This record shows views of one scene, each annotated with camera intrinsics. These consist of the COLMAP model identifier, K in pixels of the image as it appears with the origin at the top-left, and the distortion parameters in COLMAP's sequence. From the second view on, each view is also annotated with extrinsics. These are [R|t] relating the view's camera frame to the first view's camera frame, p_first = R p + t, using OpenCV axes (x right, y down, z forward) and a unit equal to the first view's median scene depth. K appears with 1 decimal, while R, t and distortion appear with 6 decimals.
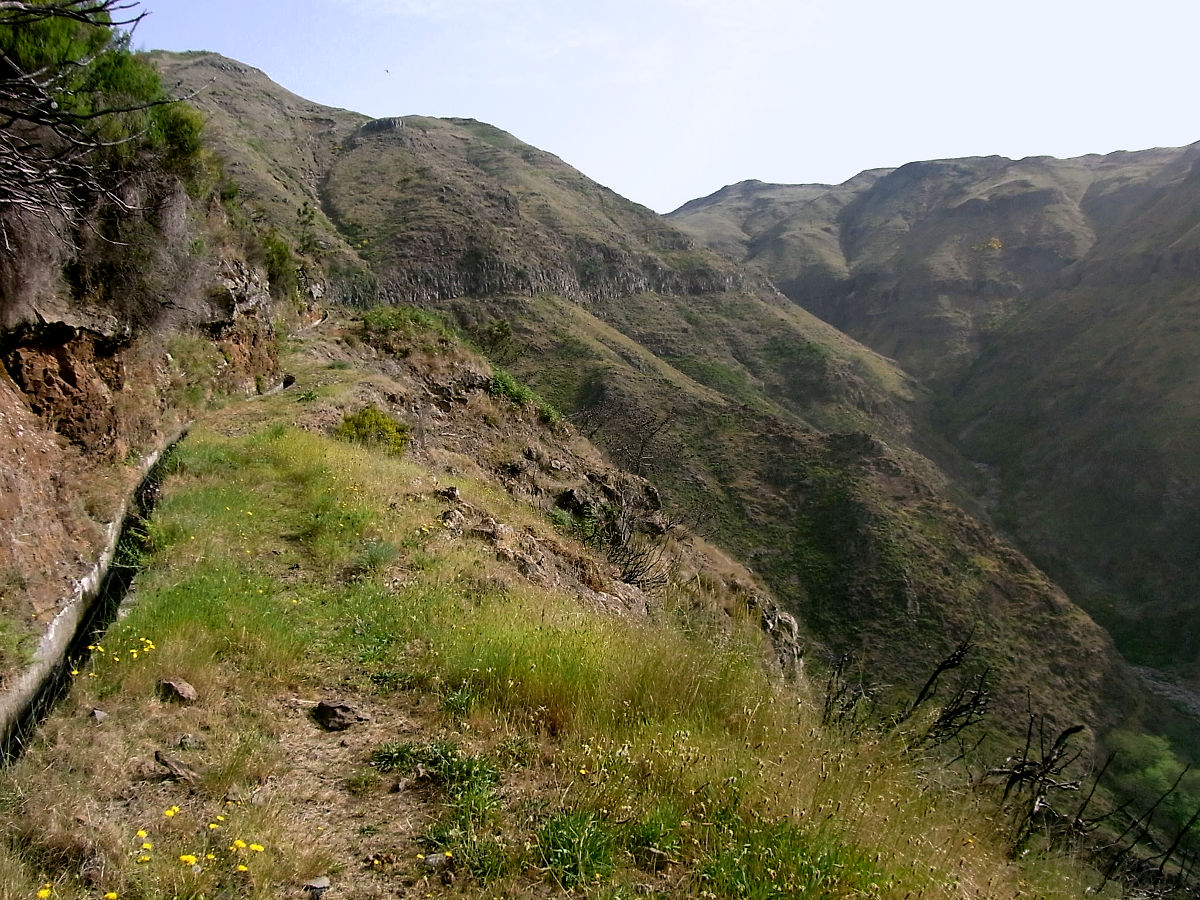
lens RADIAL K [[980.9, 0, 599.6], [0, 980.9, 449.7], [0, 0, 1]] dist [-0.017620, -0.006551]
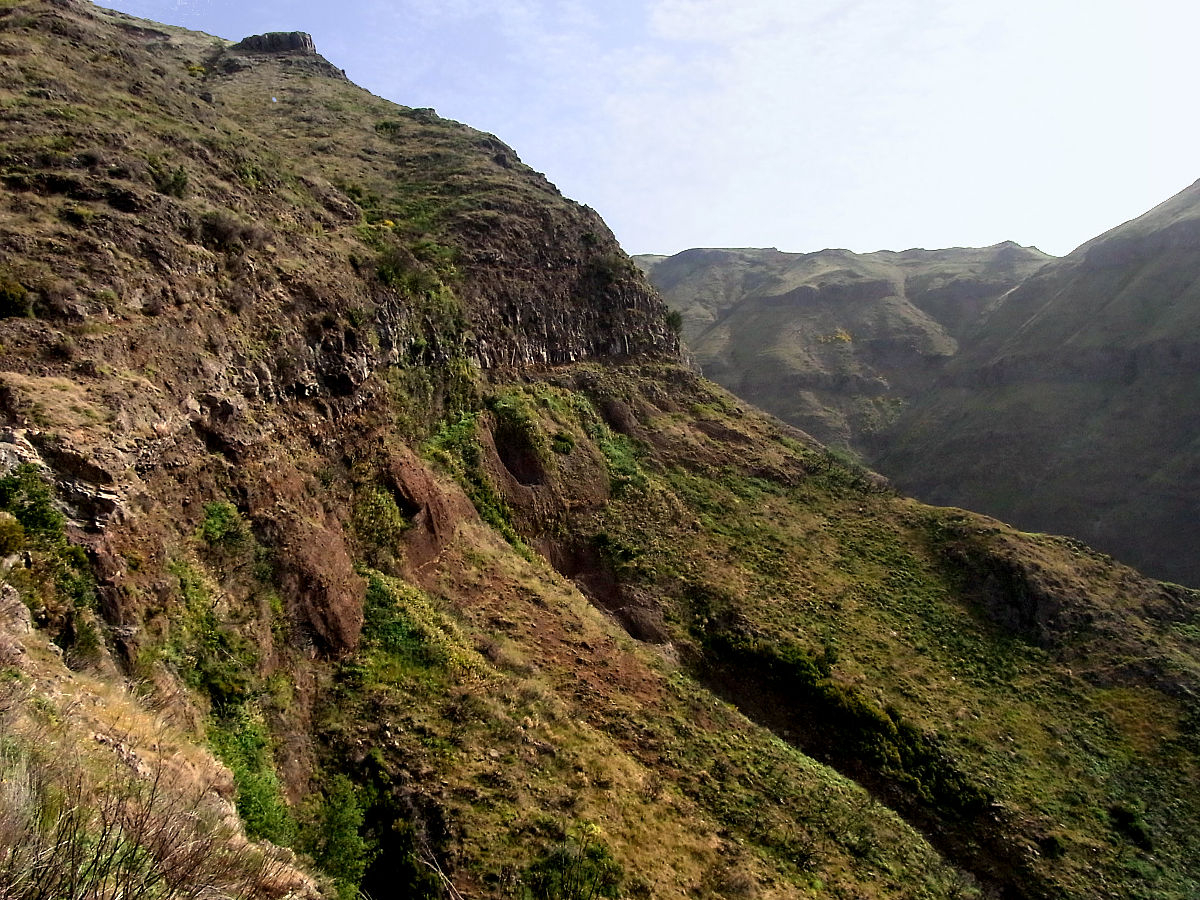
lens RADIAL K [[980.9, 0, 600.3], [0, 980.9, 450.2], [0, 0, 1]] dist [-0.017620, -0.006551]
pose [[0.928323, -0.001069, 0.371773, -0.144516], [0.037468, 0.995173, -0.090697, -0.034285], [-0.369881, 0.098125, 0.923883, 0.273095]]
